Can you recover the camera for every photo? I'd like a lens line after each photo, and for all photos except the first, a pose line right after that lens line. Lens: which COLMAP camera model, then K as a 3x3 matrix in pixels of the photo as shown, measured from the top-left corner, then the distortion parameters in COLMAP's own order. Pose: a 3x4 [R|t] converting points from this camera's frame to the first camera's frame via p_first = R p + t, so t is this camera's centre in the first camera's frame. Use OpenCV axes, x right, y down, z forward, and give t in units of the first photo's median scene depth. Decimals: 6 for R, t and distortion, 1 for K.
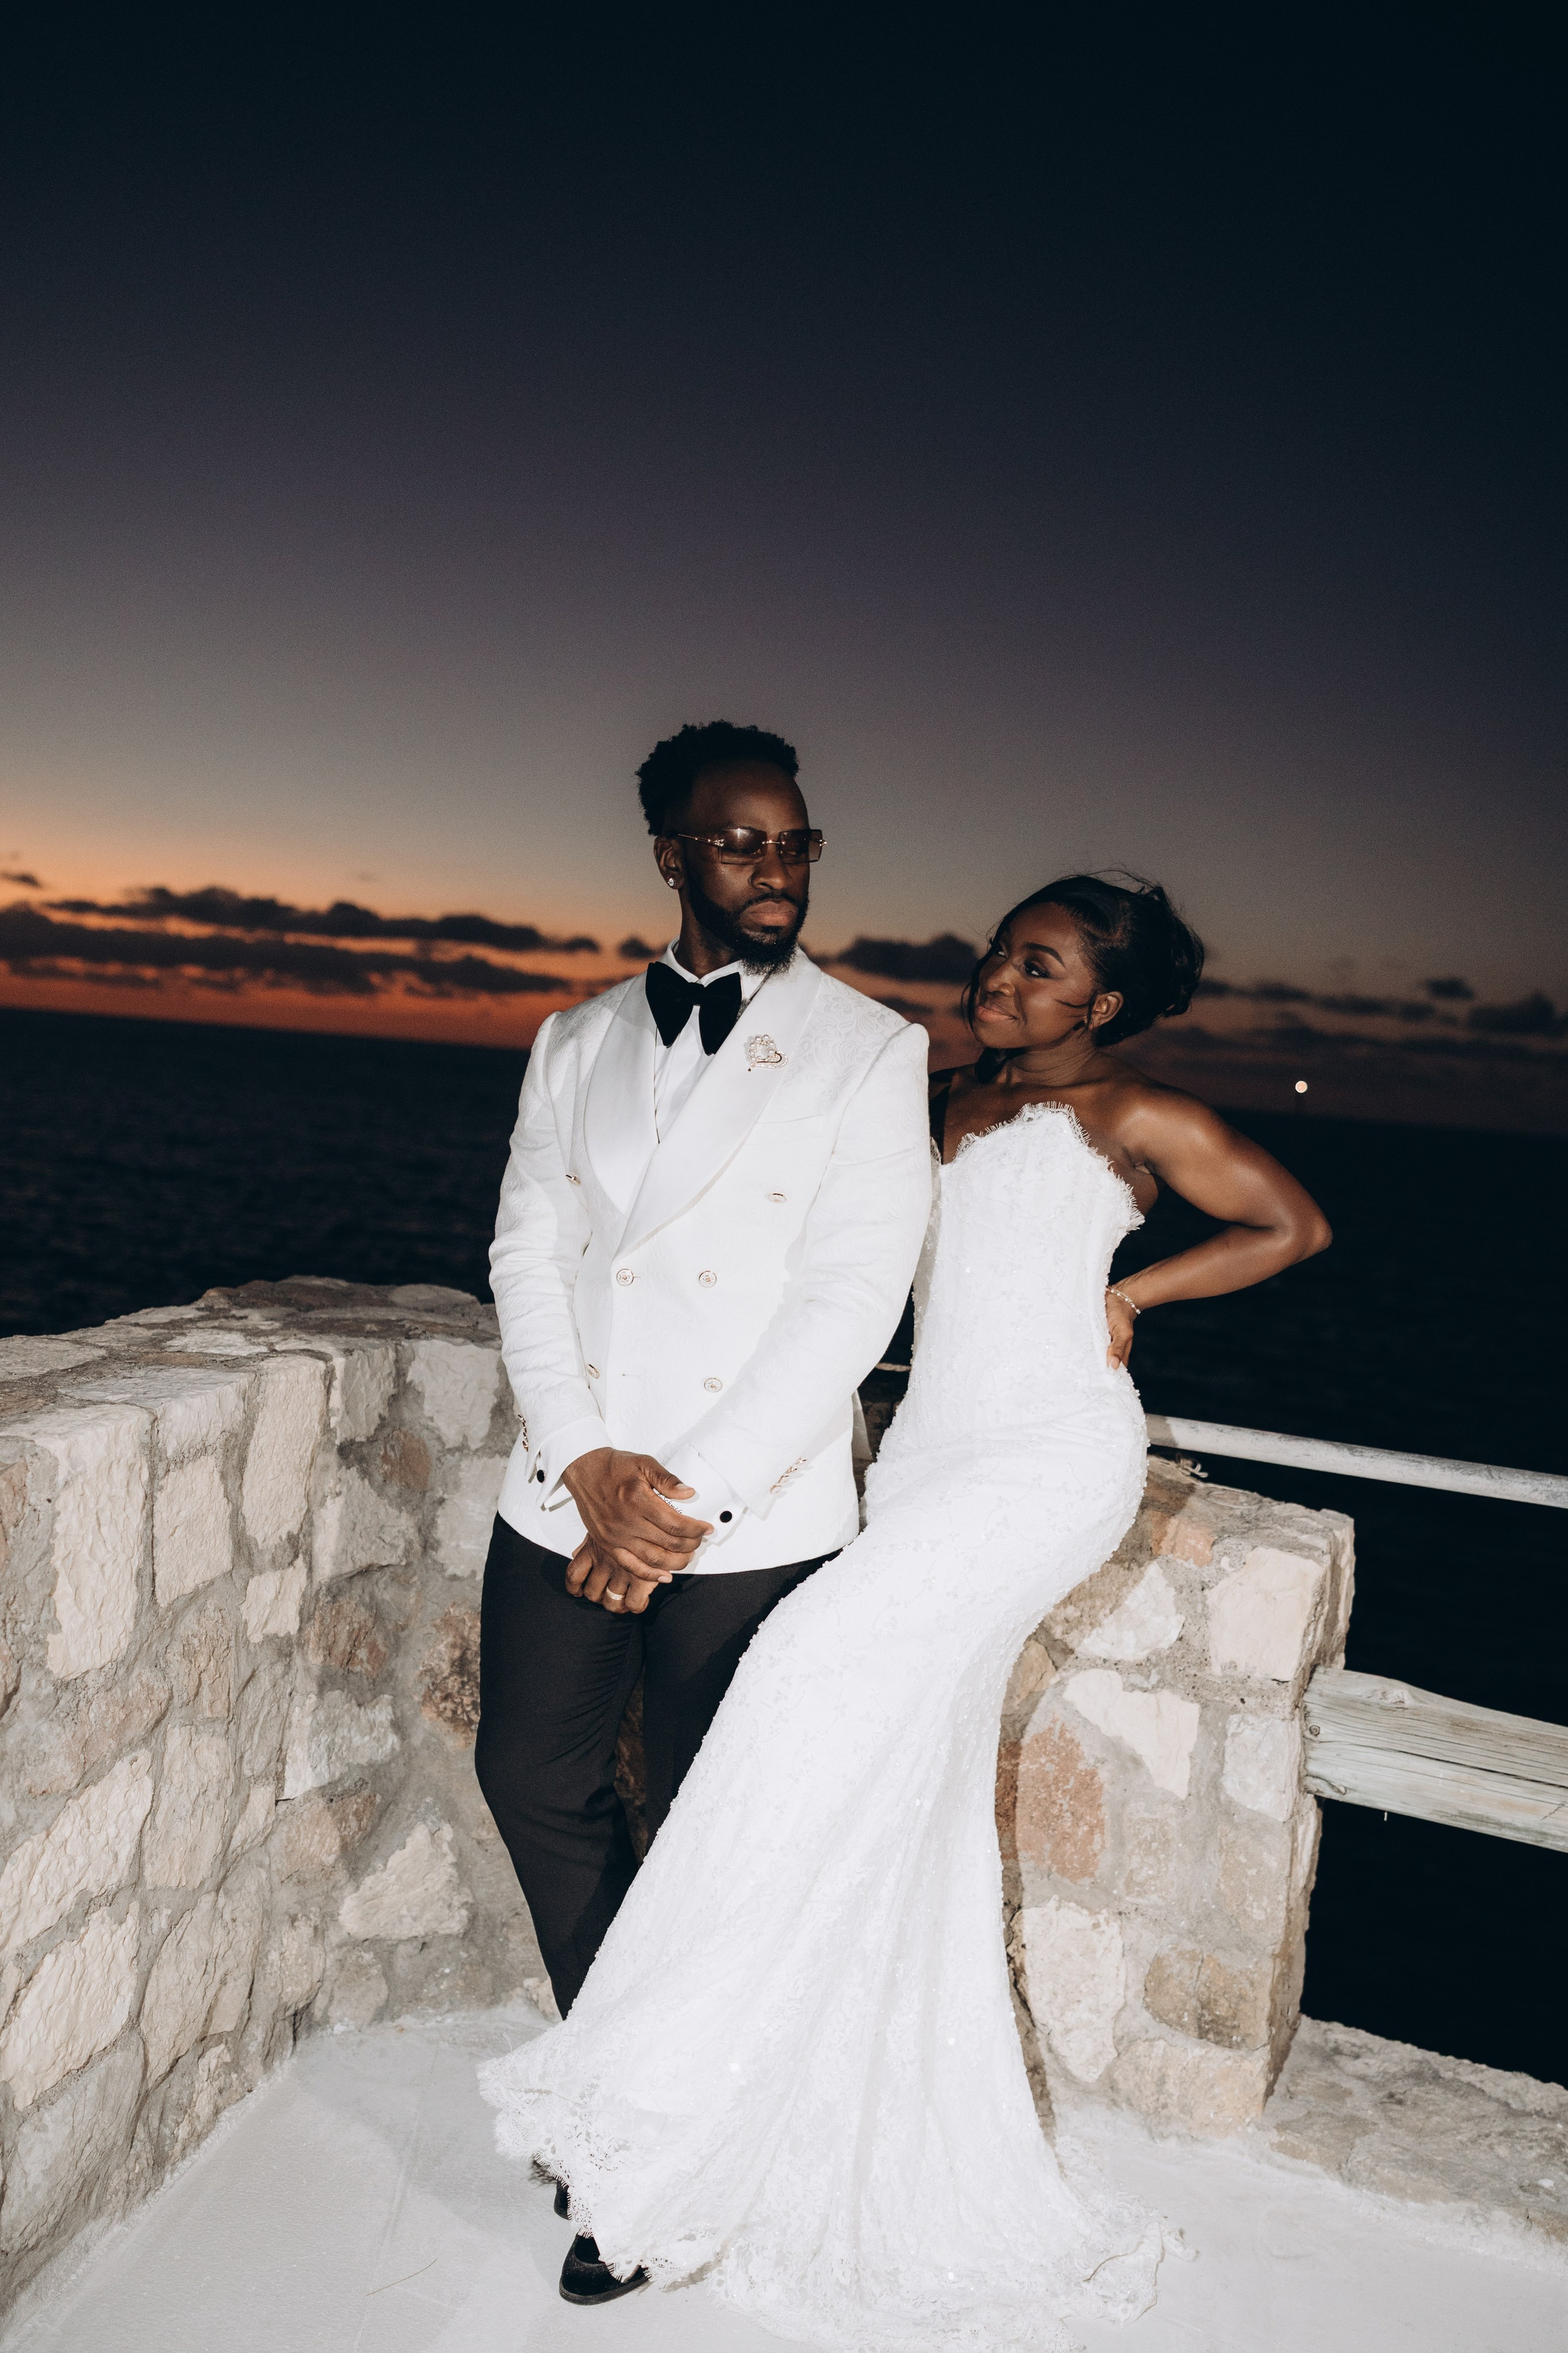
lens RADIAL K [[1978.0, 0, 827.7], [0, 1978.0, 1172.8], [0, 0, 1]] dist [-0.074236, 0.084824]
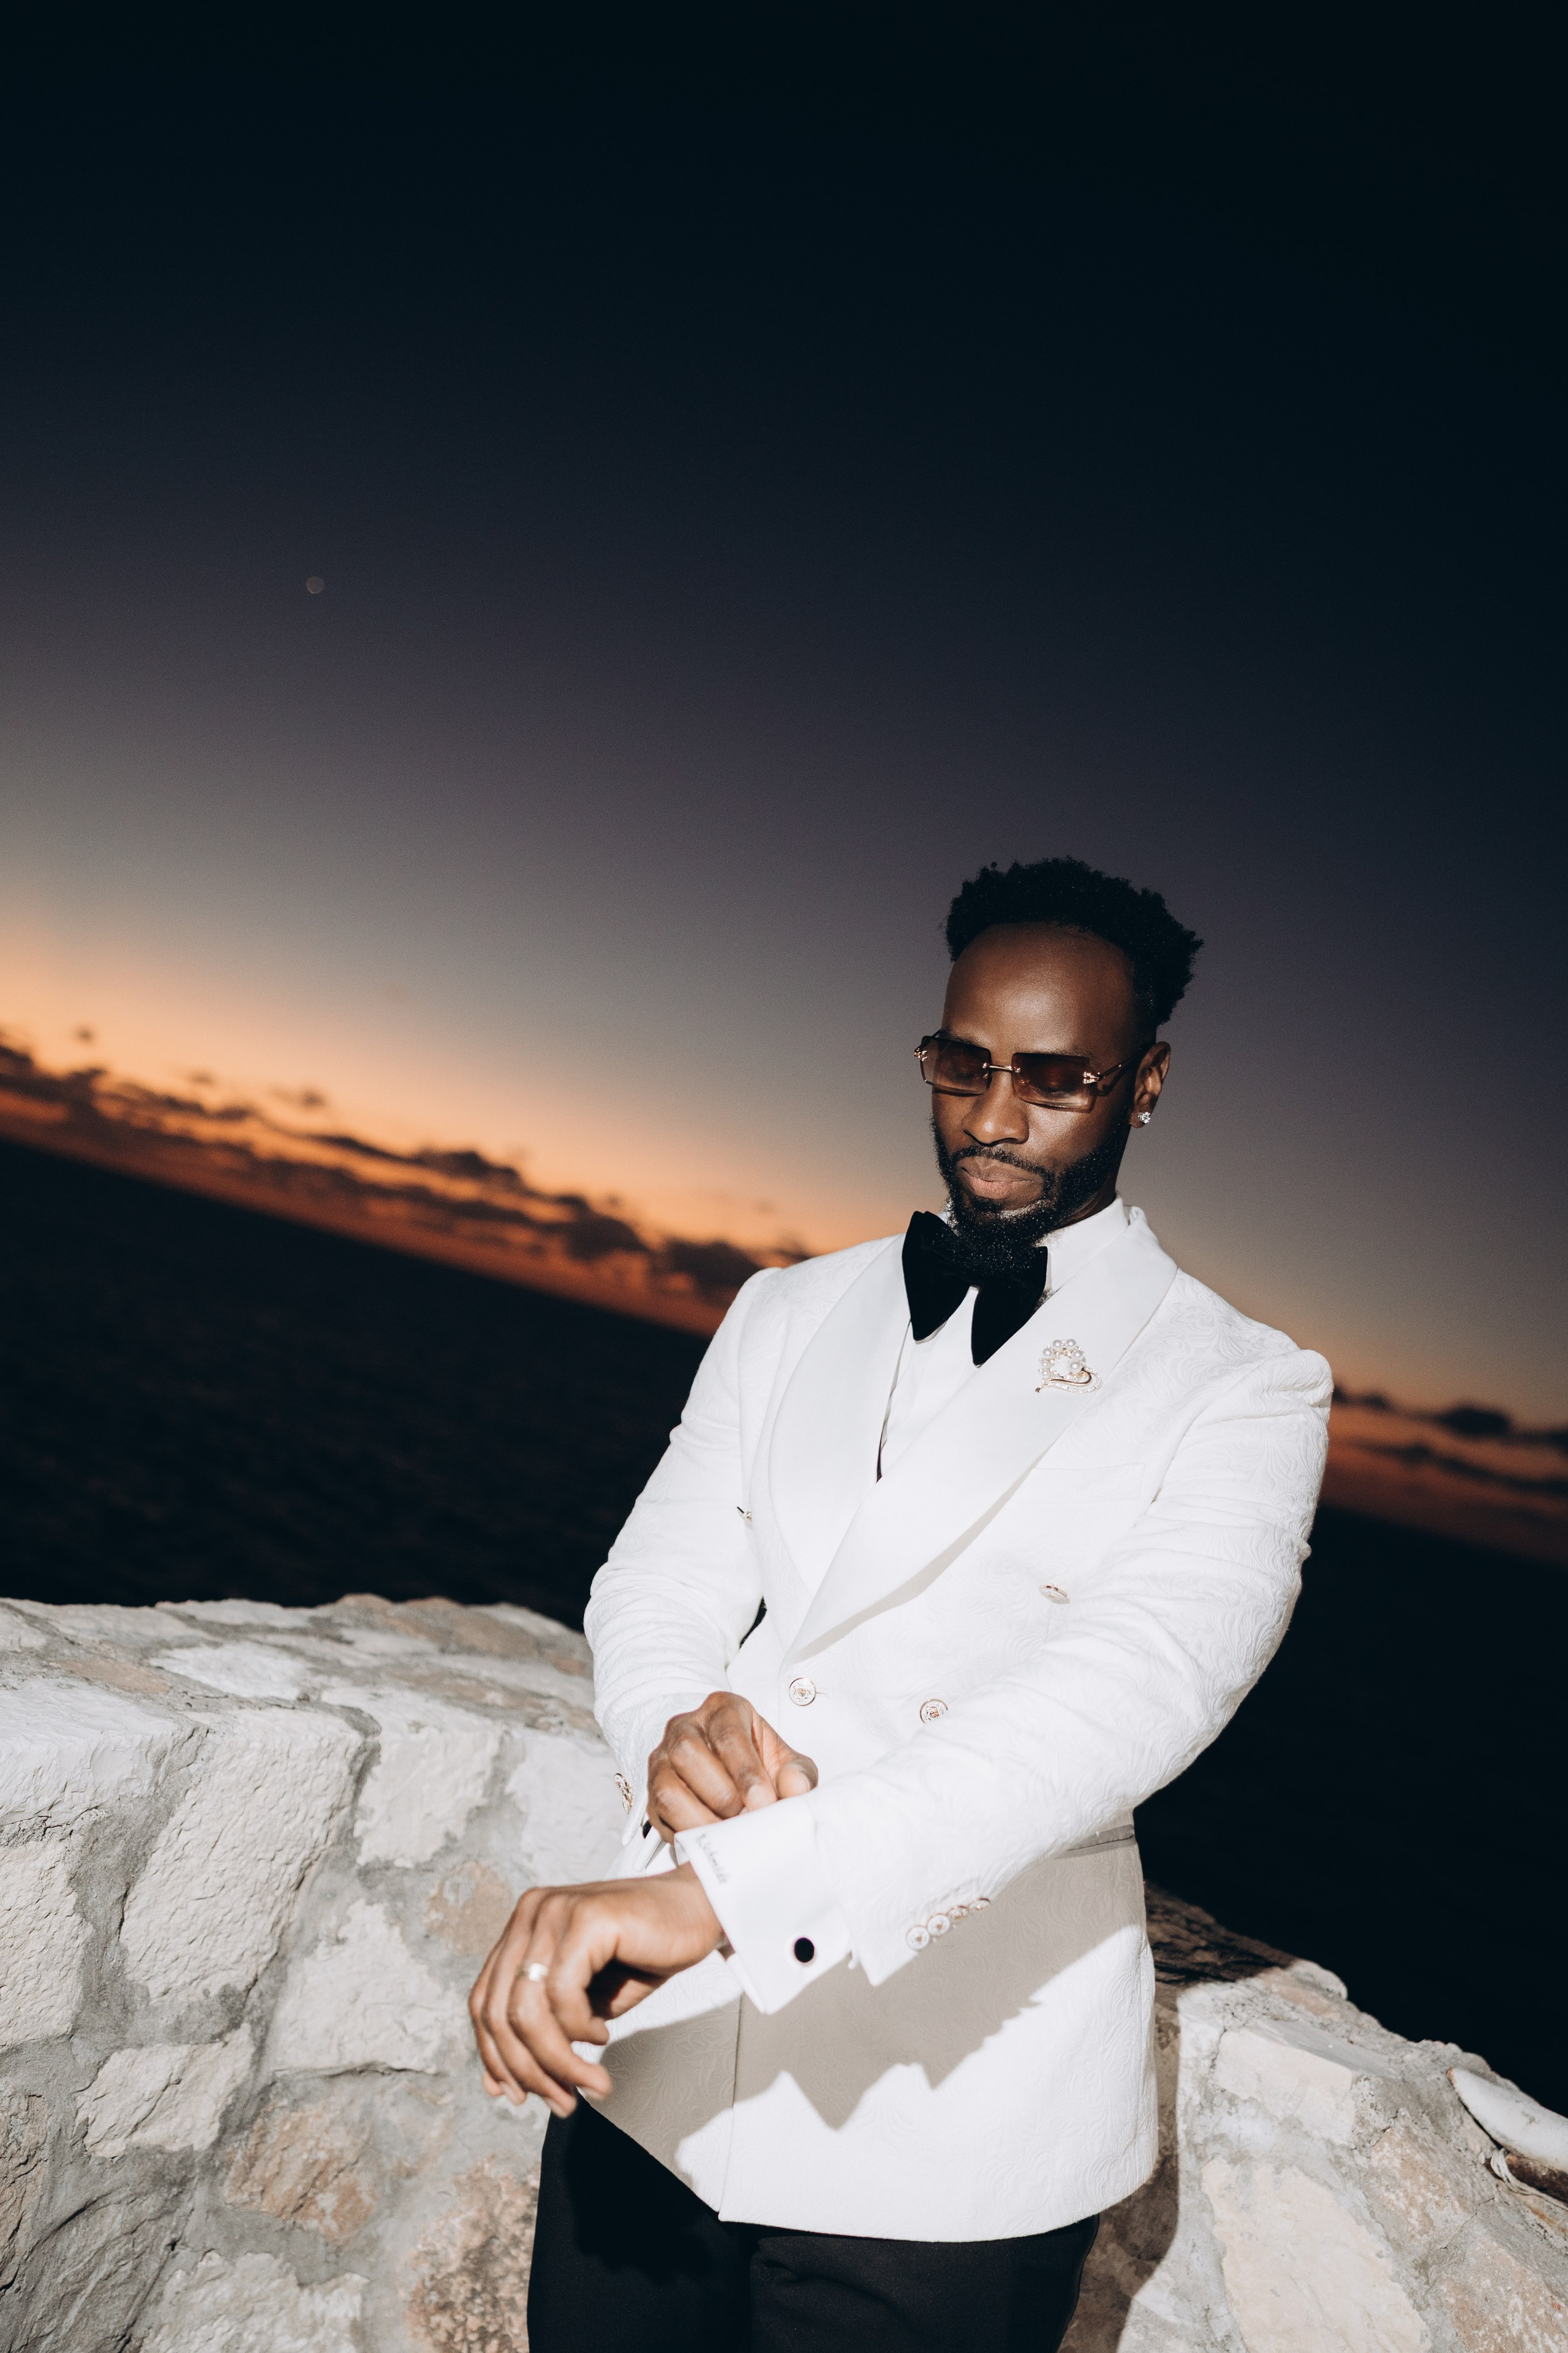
lens RADIAL K [[1978.0, 0, 827.7], [0, 1978.0, 1172.8], [0, 0, 1]] dist [-0.074236, 0.084824]
pose [[0.935867, 0.144807, -0.321223, 0.079049], [-0.206159, 0.964352, -0.165905, -0.009184], [0.285747, 0.221488, 0.932358, 0.405559]]
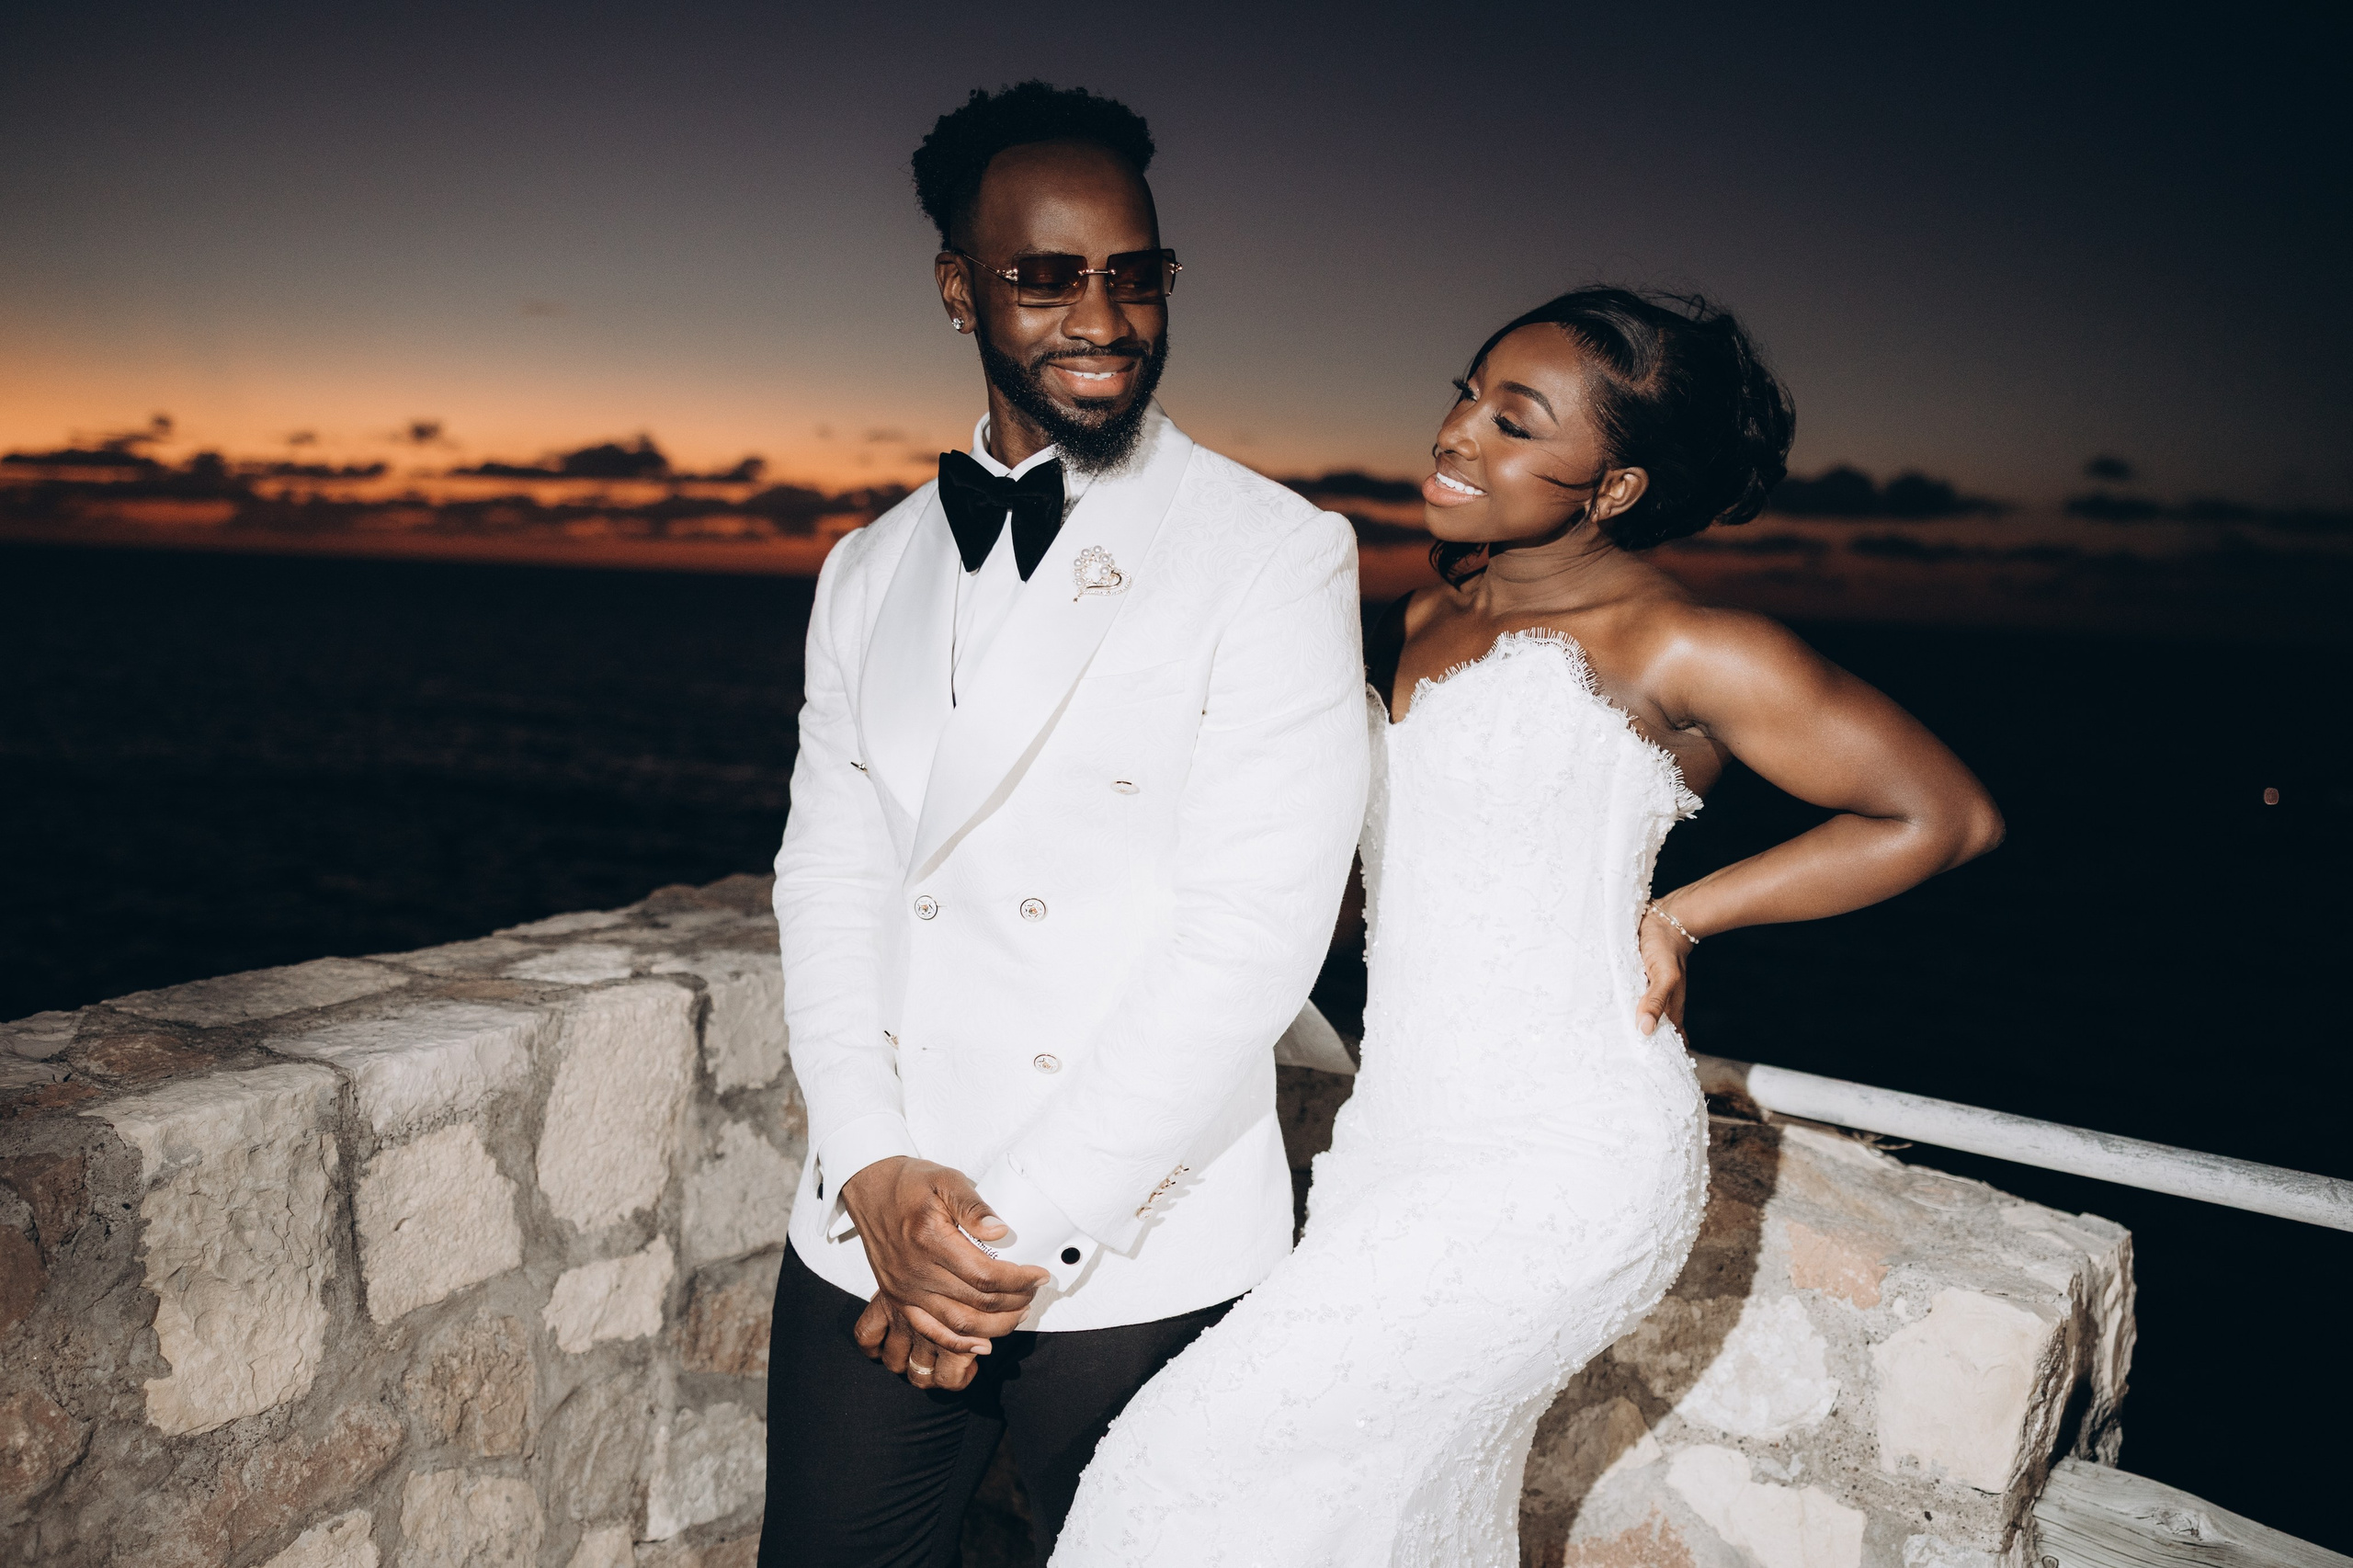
lens RADIAL K [[1978.1, 0, 1185.7], [0, 1978.1, 748.9], [0, 0, 1]] dist [-0.074236, 0.084824]
pose [[0.965374, -0.019041, -0.260173, 0.148515], [0.022362, 0.999702, 0.009812, -0.004009], [0.259909, -0.015290, 0.965512, 0.305565]]
